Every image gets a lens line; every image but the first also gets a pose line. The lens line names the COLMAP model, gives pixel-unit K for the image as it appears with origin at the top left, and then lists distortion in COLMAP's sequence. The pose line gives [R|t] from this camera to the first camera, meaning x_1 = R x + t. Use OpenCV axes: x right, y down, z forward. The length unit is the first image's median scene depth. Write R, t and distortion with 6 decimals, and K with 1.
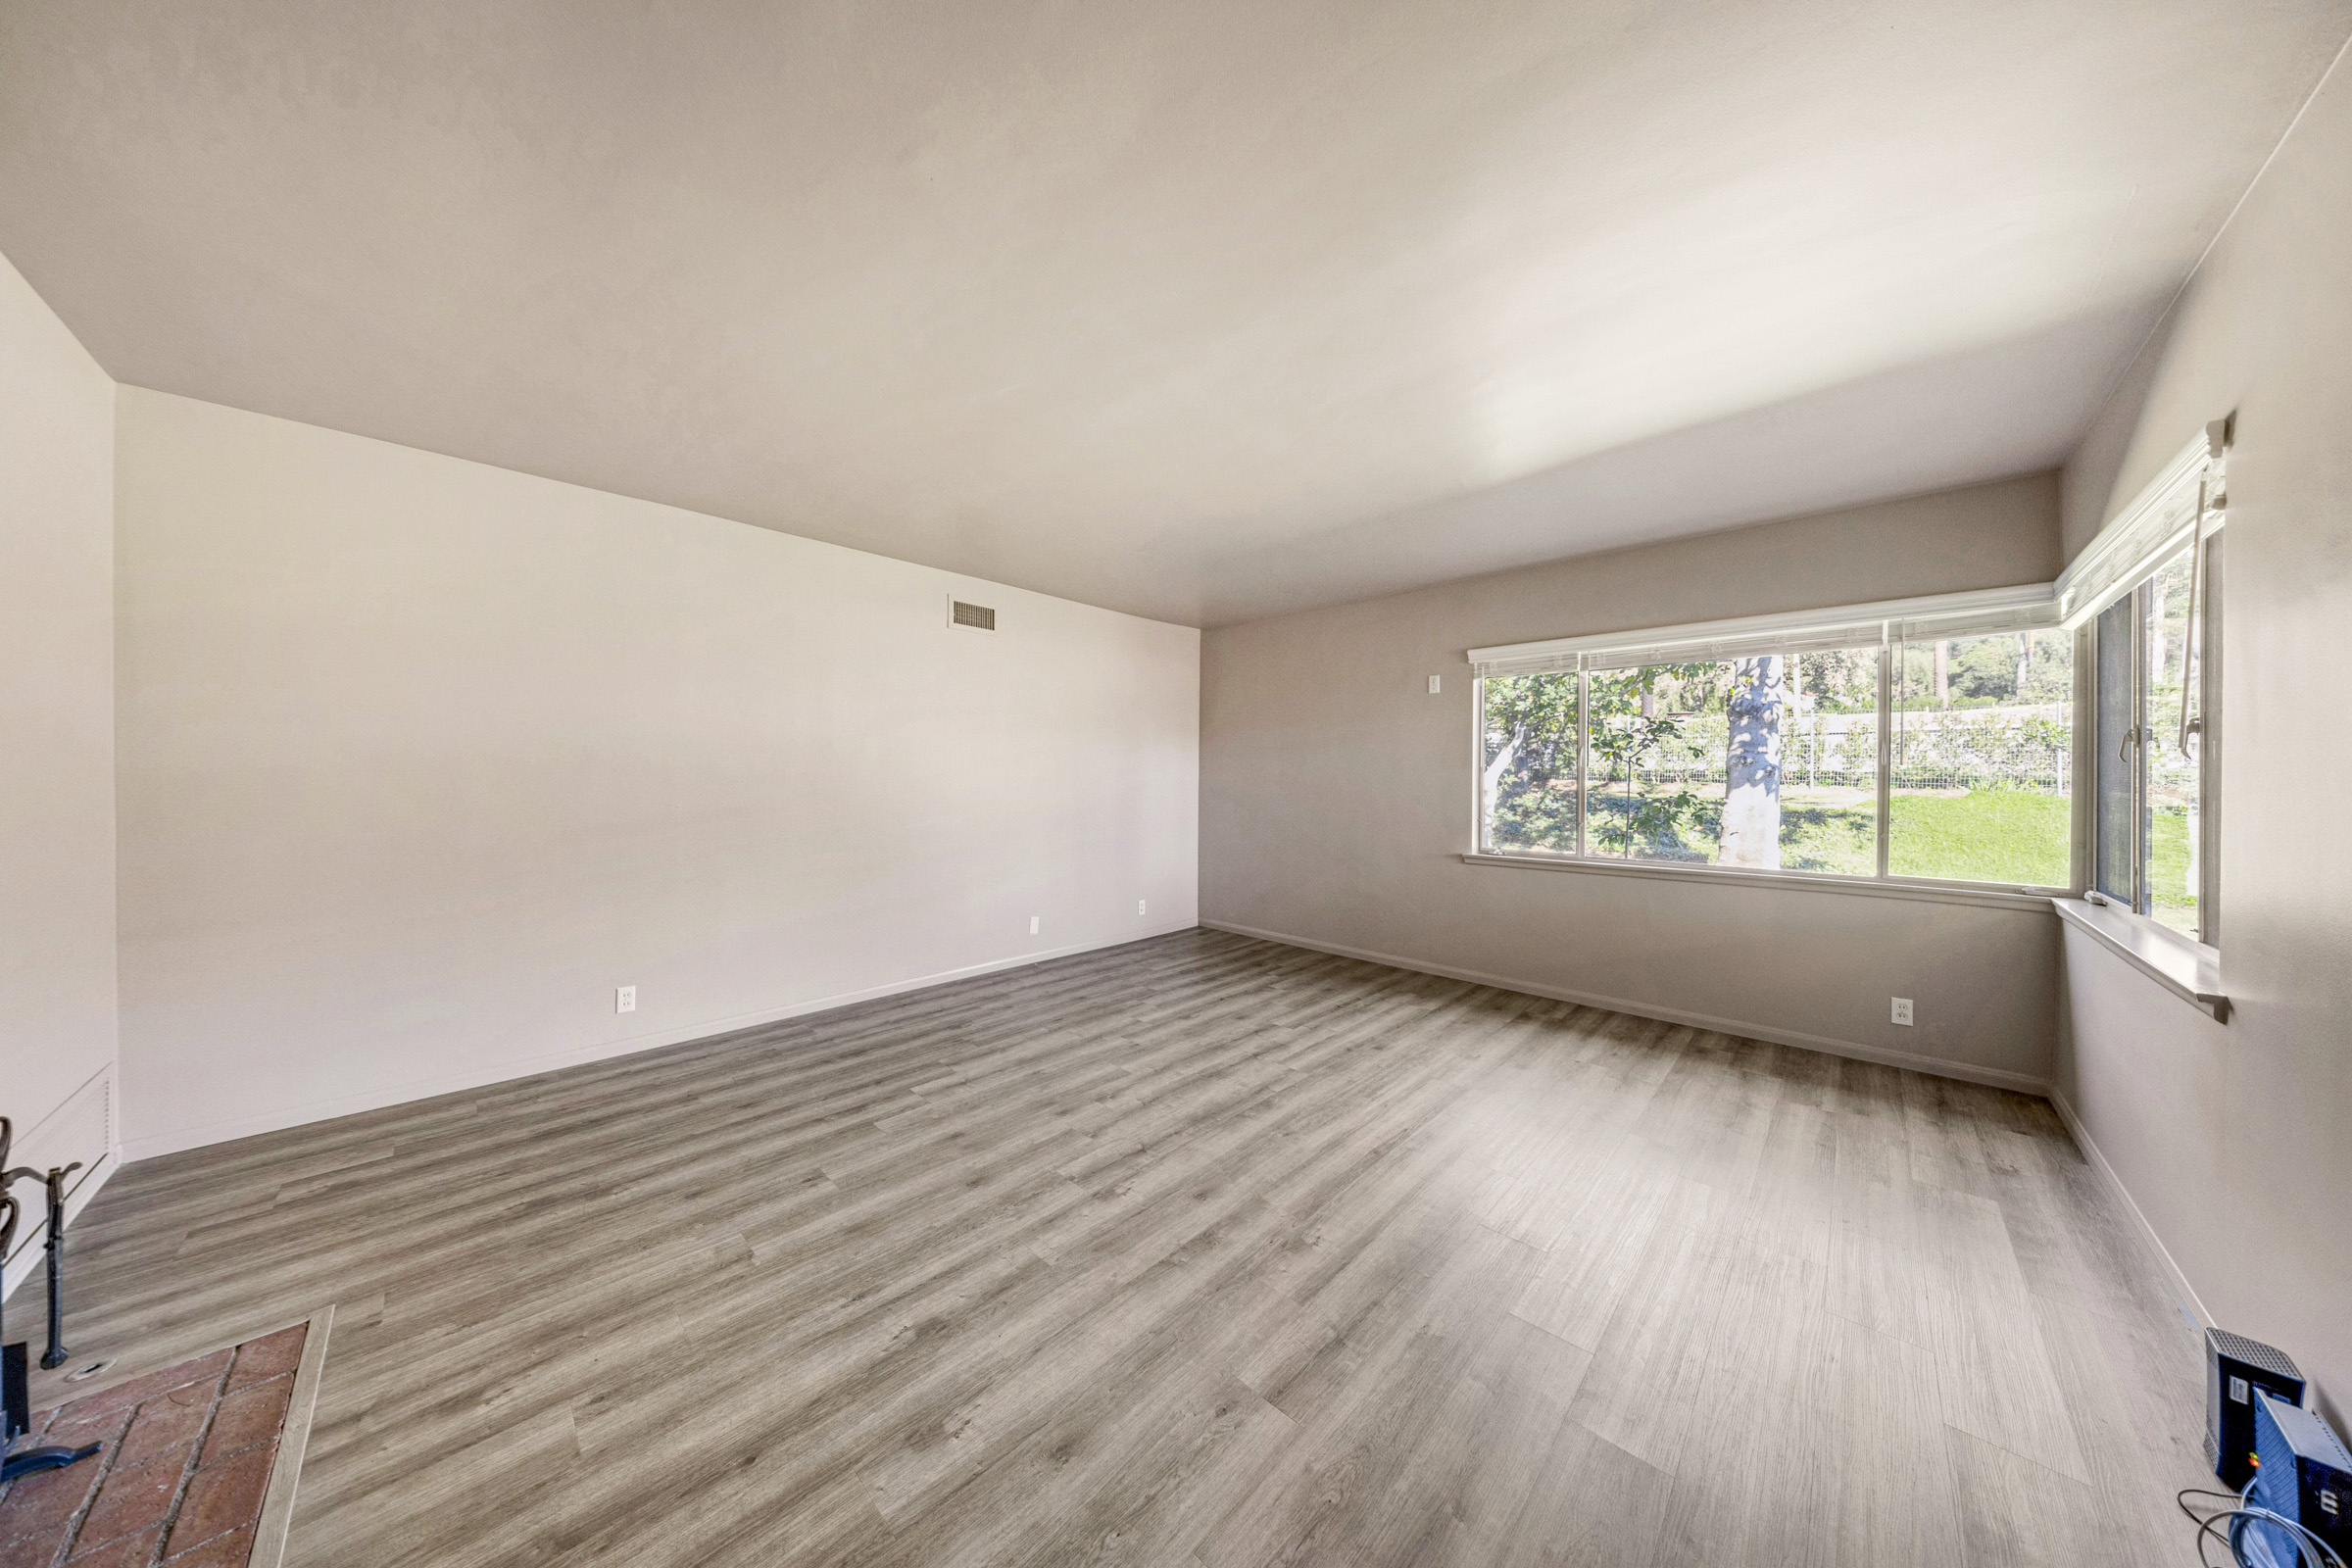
lens RADIAL K [[712.3, 0, 1173.0], [0, 712.3, 781.8], [0, 0, 1]] dist [-0.000516, -0.000012]
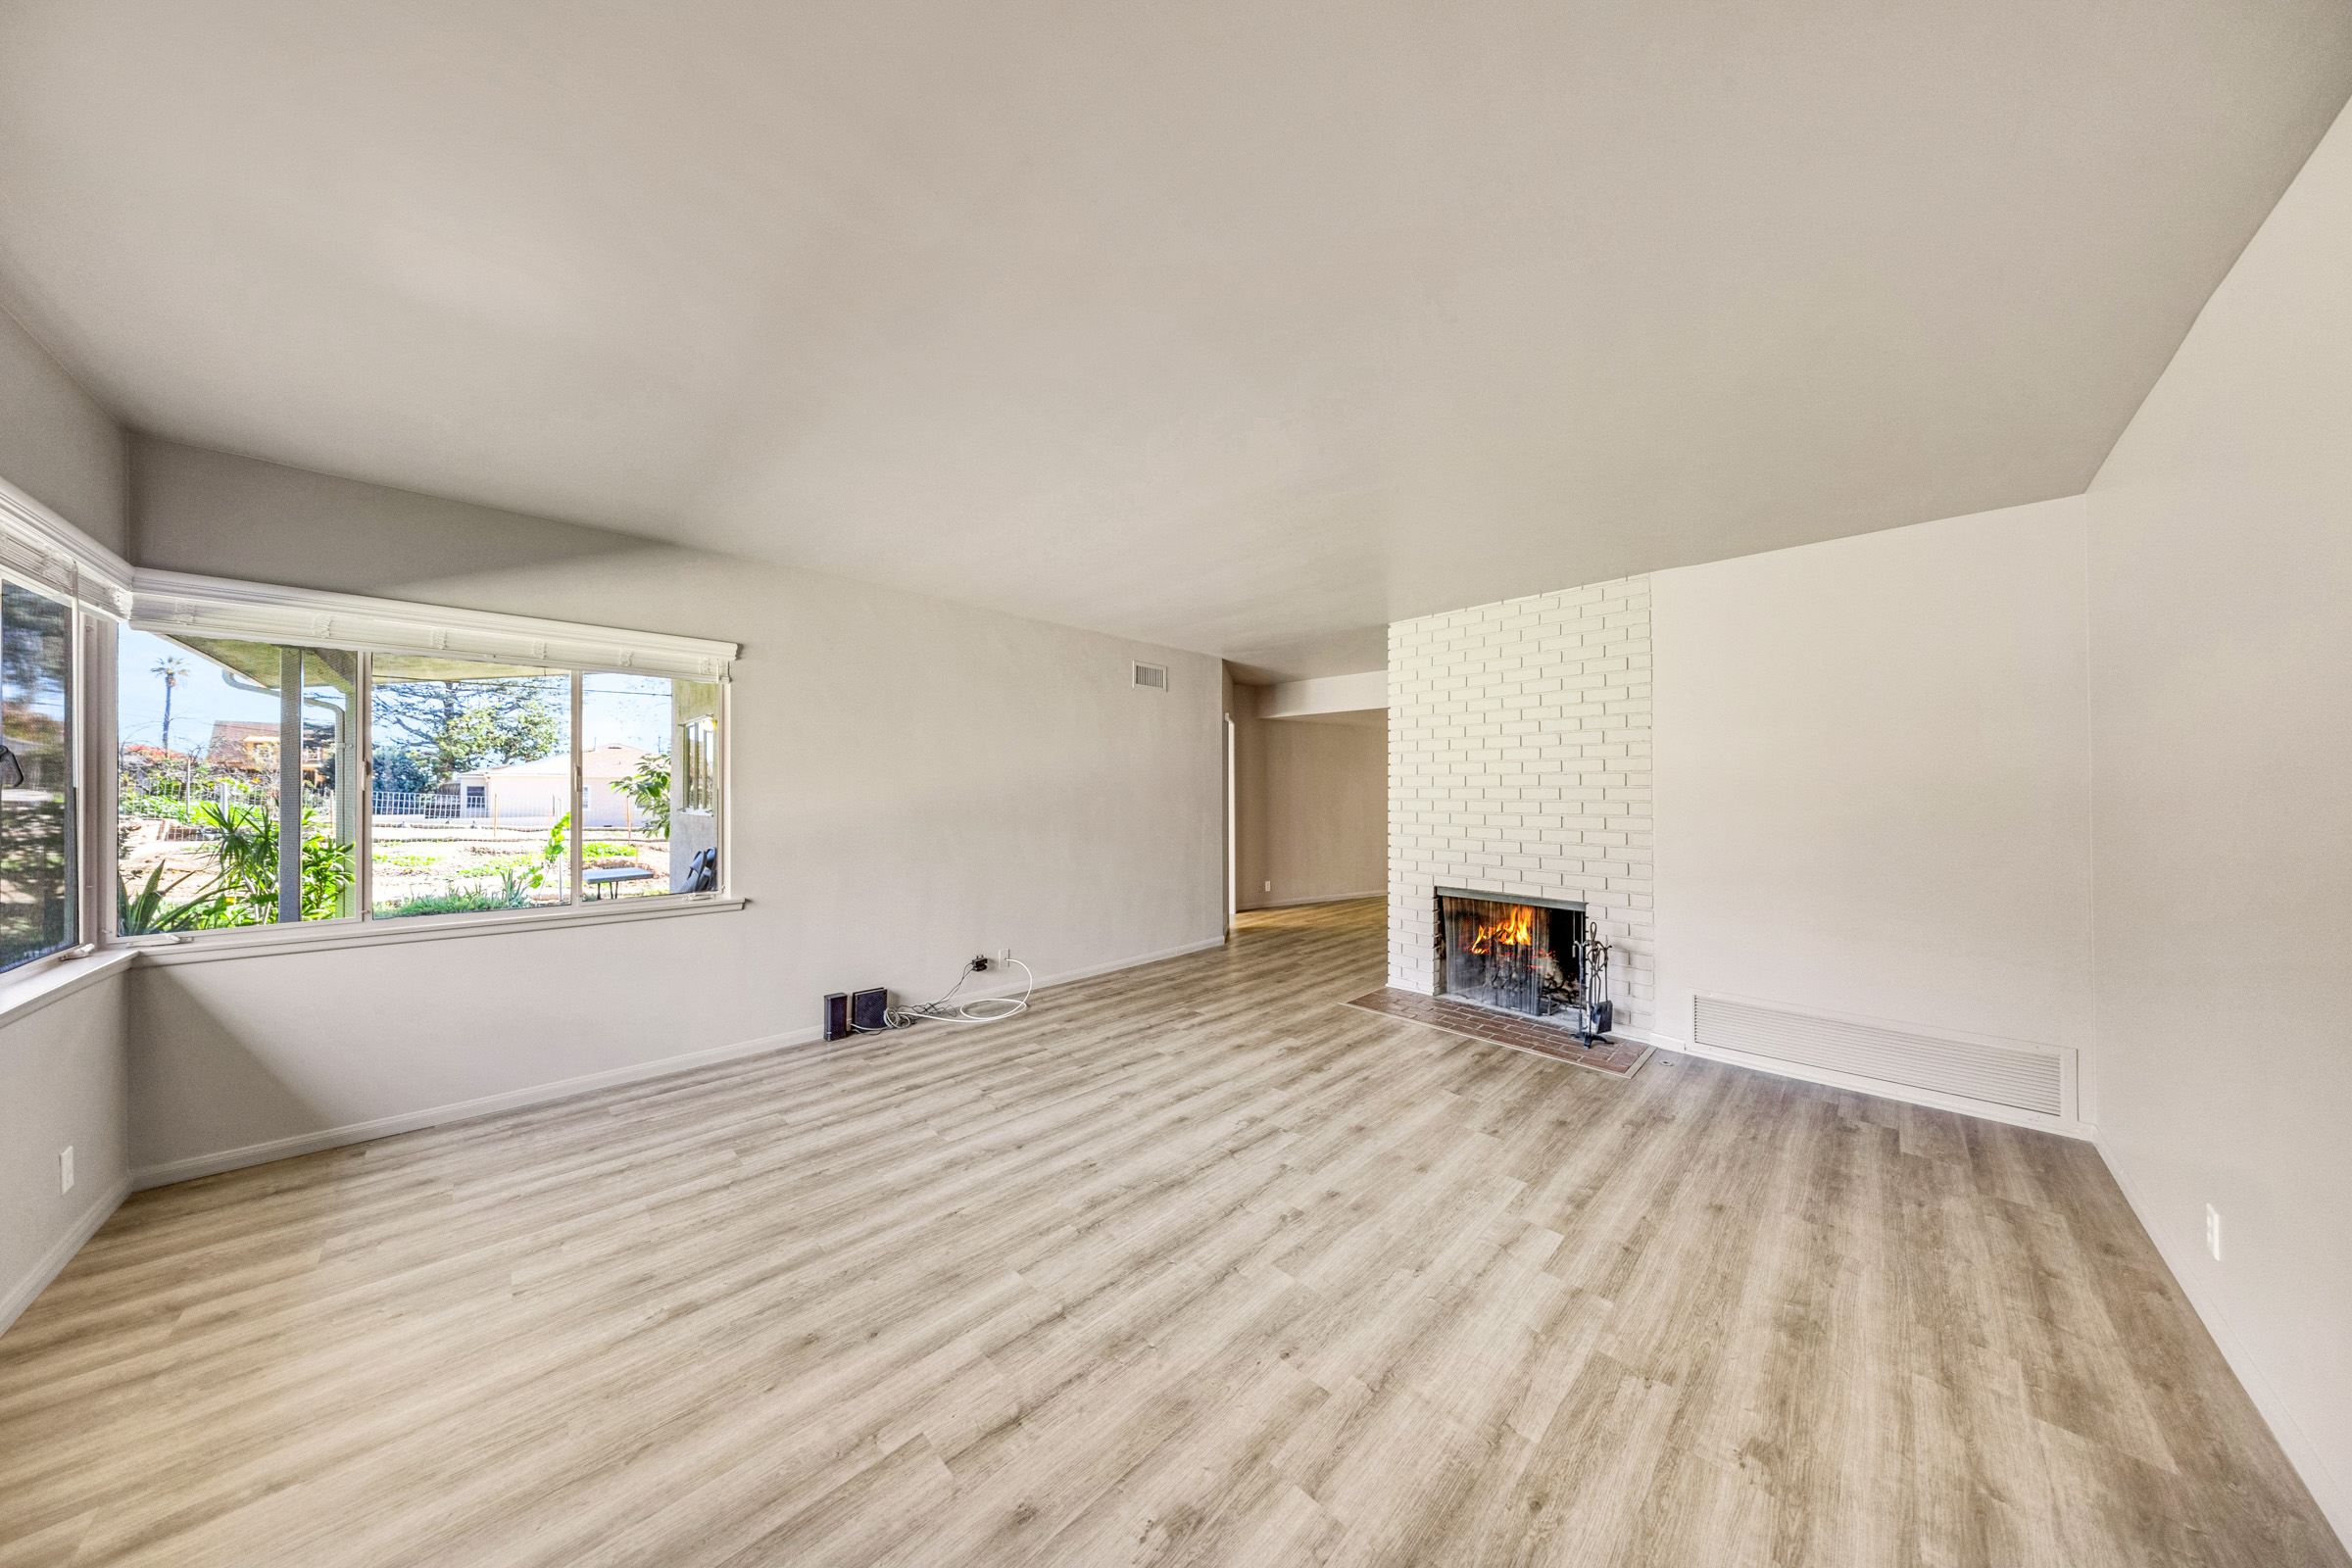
lens RADIAL K [[712.3, 0, 1174.8], [0, 712.3, 790.7], [0, 0, 1]] dist [-0.000516, -0.000012]
pose [[-0.999724, -0.009511, 0.021485, 0.027699], [-0.009493, 0.999955, 0.000911, -0.032976], [-0.021493, 0.000707, -0.999769, 2.111235]]
